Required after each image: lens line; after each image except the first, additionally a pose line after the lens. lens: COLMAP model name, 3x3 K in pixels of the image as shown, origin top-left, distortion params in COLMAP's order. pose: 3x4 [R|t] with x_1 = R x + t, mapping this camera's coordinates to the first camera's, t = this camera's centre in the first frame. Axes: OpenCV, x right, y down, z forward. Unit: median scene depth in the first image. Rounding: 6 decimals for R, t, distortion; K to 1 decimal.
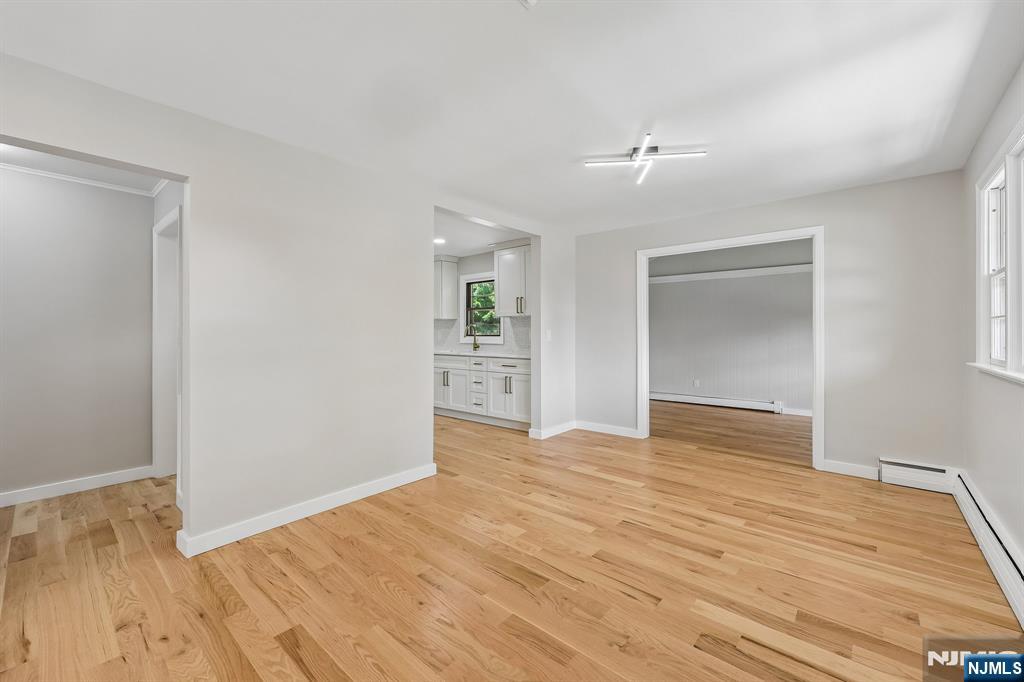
lens RADIAL K [[414.4, 0, 513.1], [0, 414.4, 335.1], [0, 0, 1]] dist [0.001761, 0.000409]
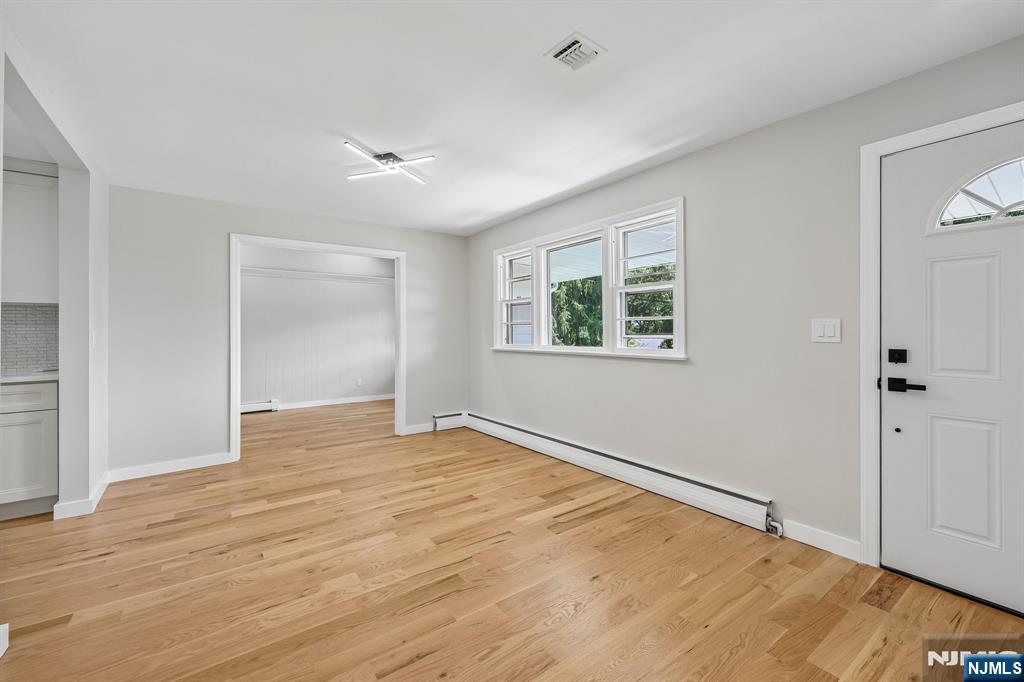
lens RADIAL K [[420.8, 0, 511.8], [0, 420.8, 332.5], [0, 0, 1]] dist [0.001796, 0.000382]
pose [[0.232931, -0.002044, 0.972491, -0.614614], [0.012127, 0.999926, -0.000803, 0.001547], [-0.972418, 0.011981, 0.232939, 0.434496]]
